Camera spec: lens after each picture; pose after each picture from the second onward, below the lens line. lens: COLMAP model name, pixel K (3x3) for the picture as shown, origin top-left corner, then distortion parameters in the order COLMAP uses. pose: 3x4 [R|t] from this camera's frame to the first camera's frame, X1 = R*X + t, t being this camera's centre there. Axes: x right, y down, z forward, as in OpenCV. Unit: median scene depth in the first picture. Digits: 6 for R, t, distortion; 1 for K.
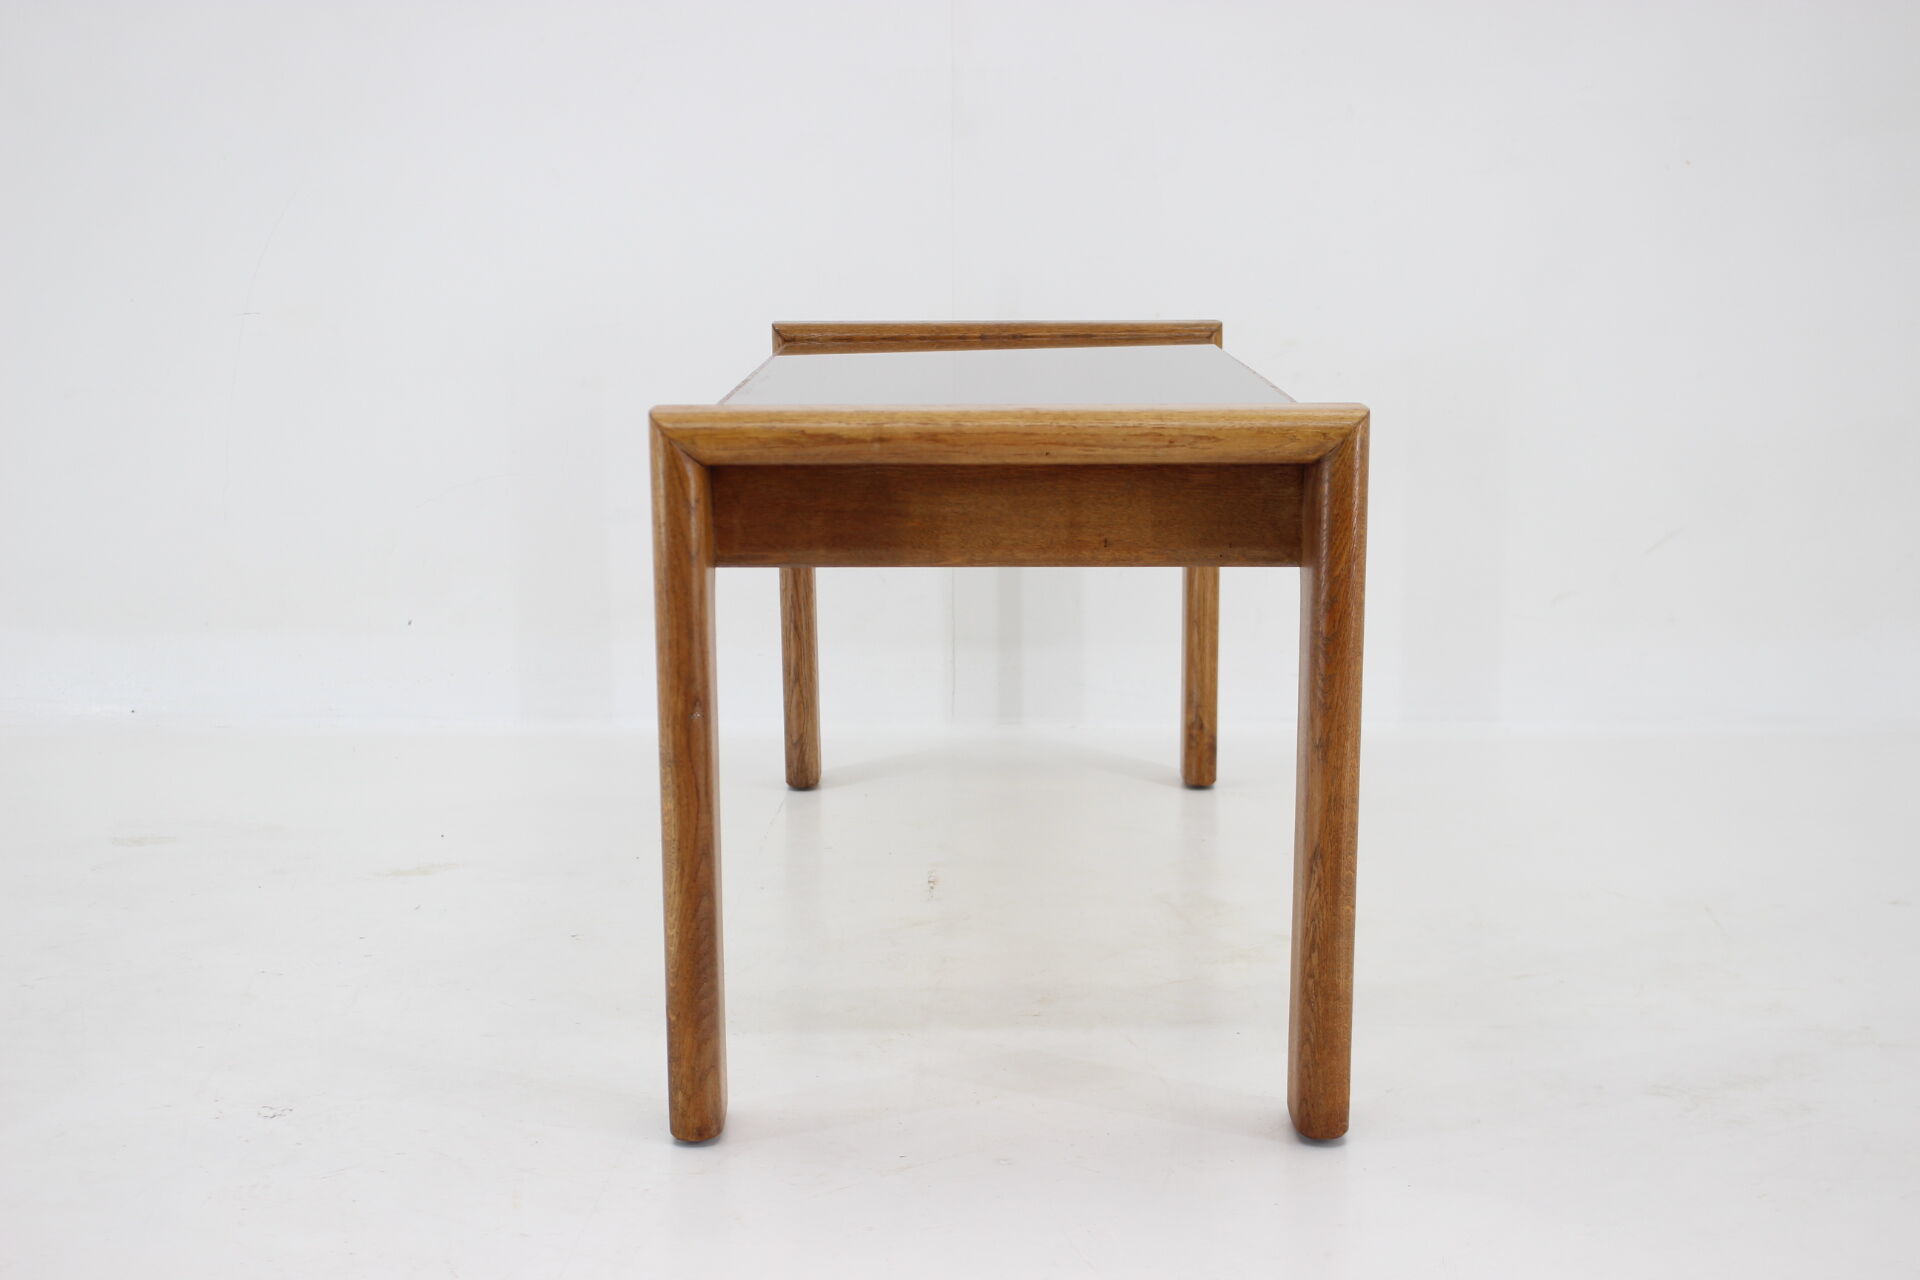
lens RADIAL K [[2724.1, 0, 960.0], [0, 2724.1, 640.0], [0, 0, 1]] dist [0.021685, 0.016360]
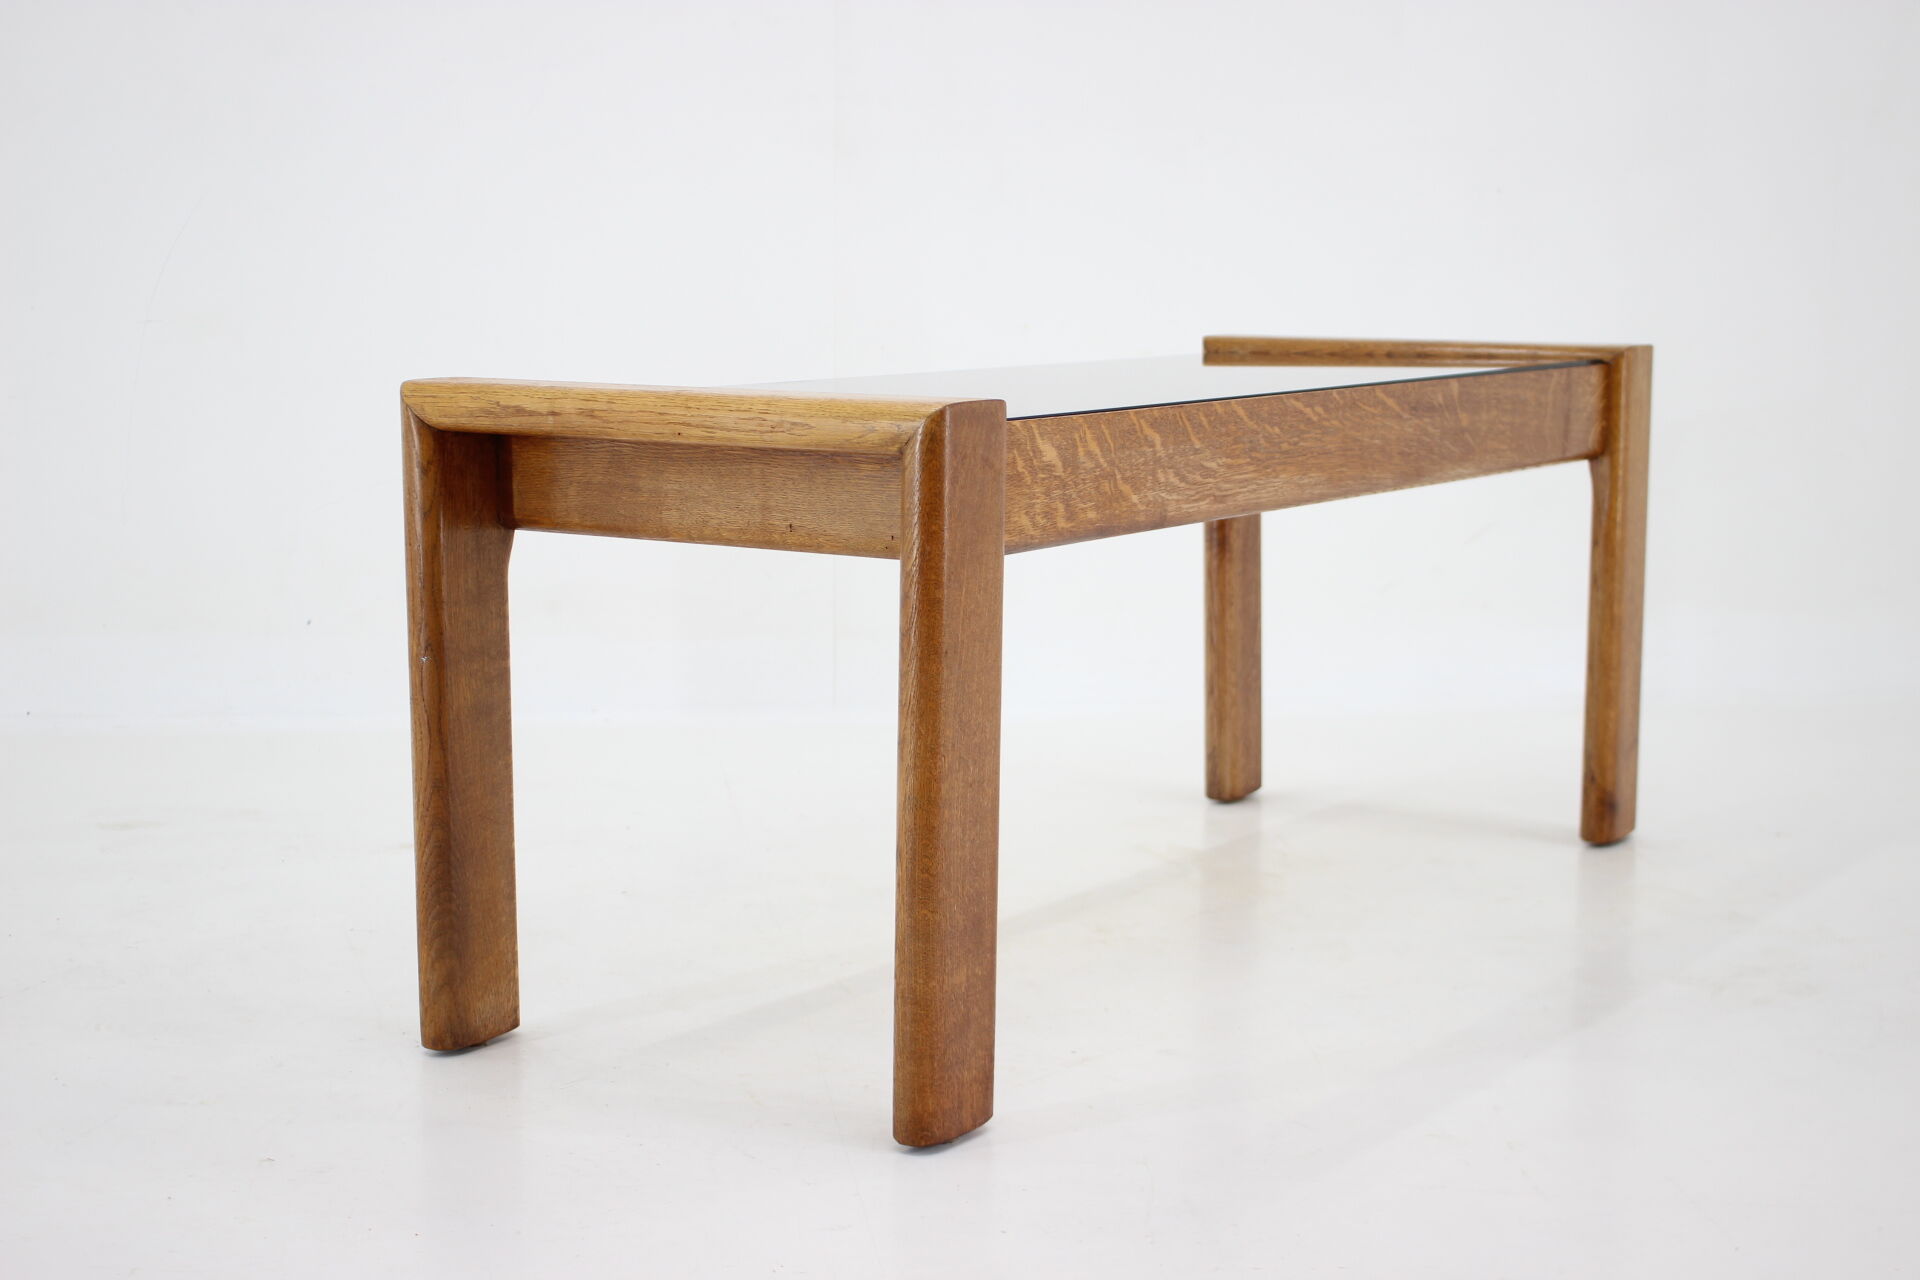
lens RADIAL K [[2724.1, 0, 960.0], [0, 2724.1, 640.0], [0, 0, 1]] dist [0.021685, 0.016360]
pose [[0.852203, 0.083839, -0.516450, 0.644998], [-0.092055, 0.995706, 0.009739, -0.009661], [0.515049, 0.039242, 0.856262, 0.162356]]
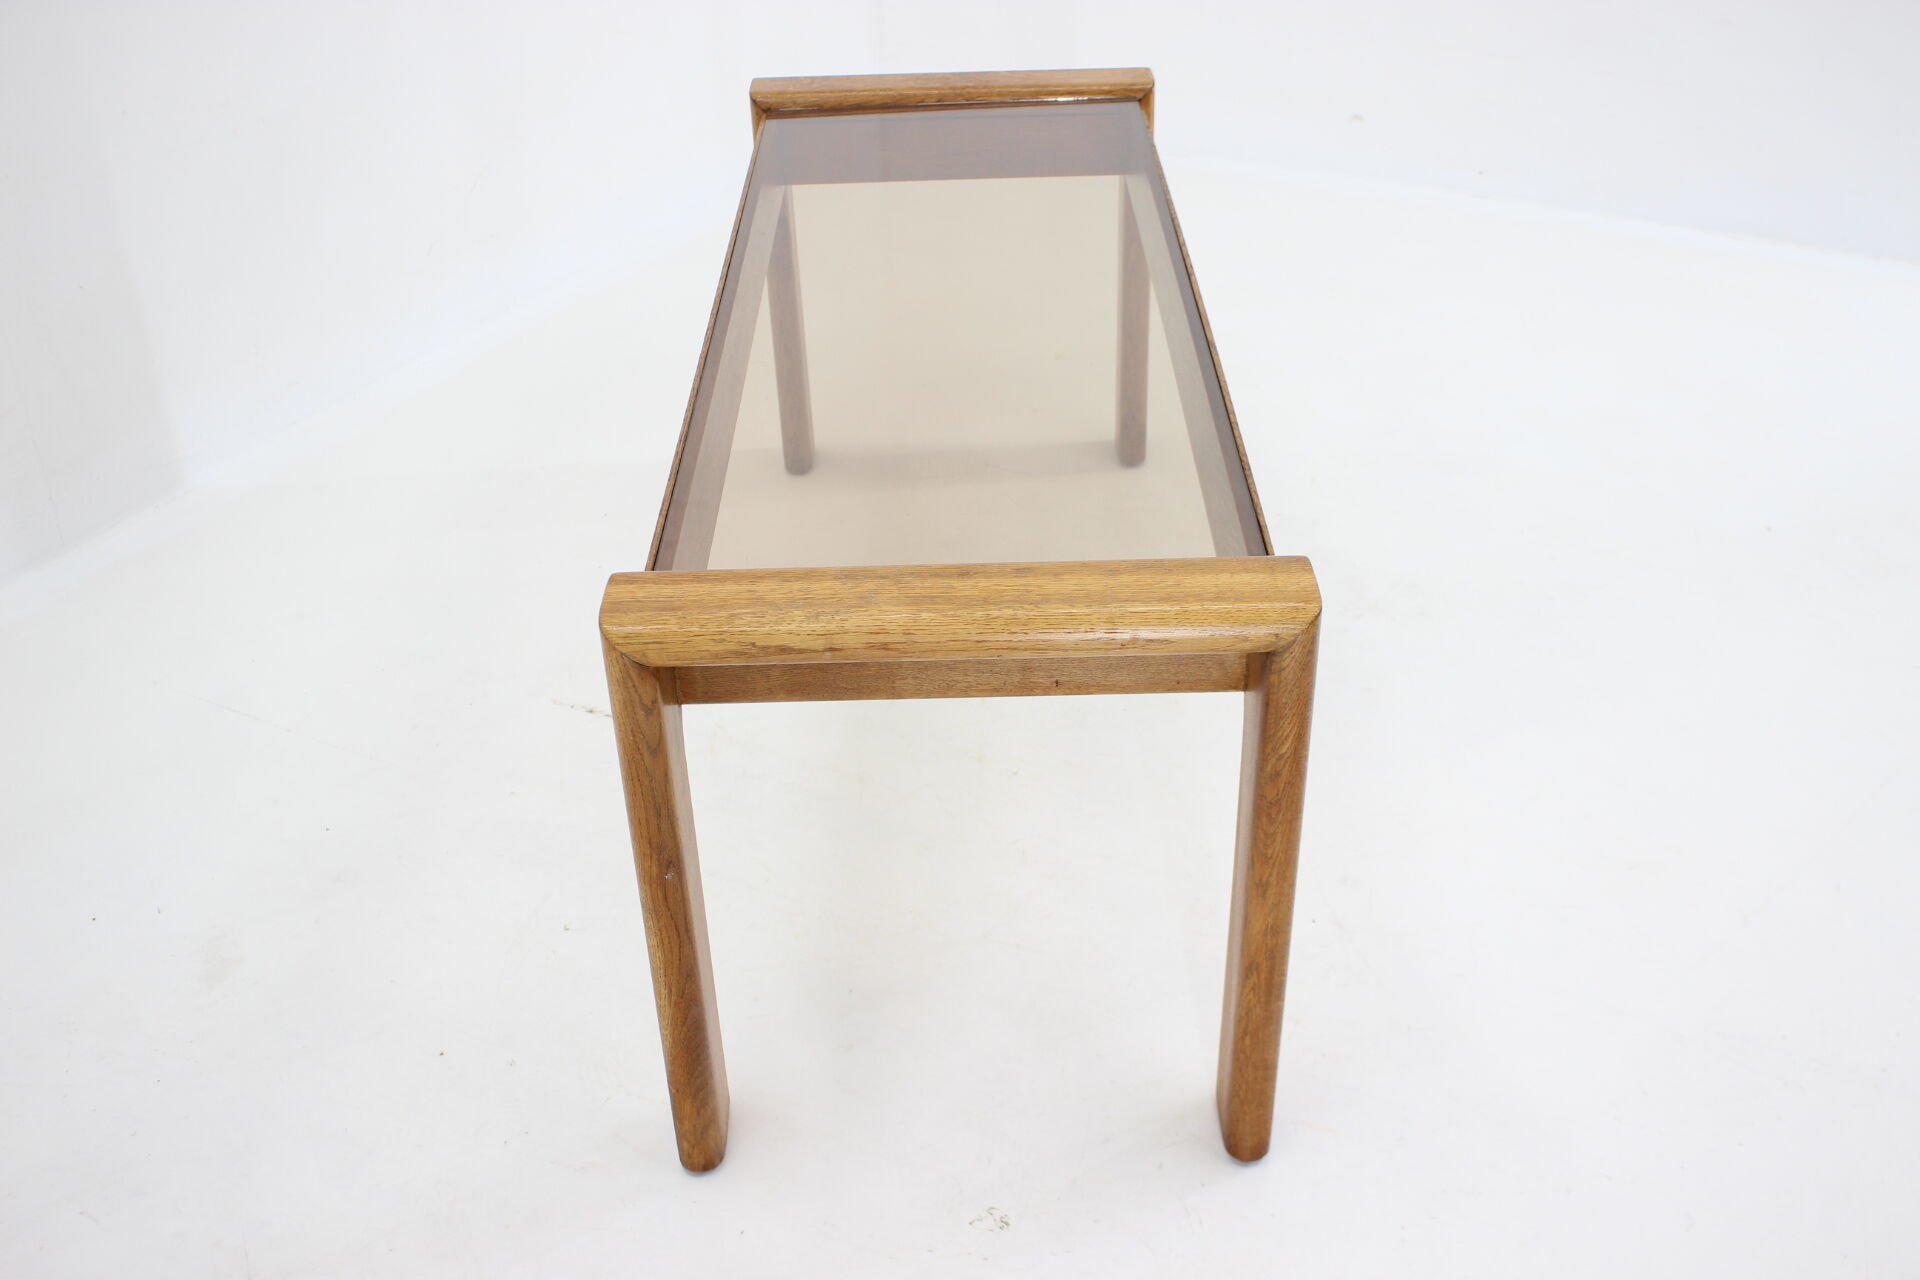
lens RADIAL K [[1894.2, 0, 960.0], [0, 1894.2, 640.0], [0, 0, 1]] dist [-0.015672, -0.003162]
pose [[0.999683, -0.025080, 0.002262, 0.015697], [0.022431, 0.927698, 0.372658, -0.322135], [-0.011445, -0.372489, 0.927966, 0.345787]]
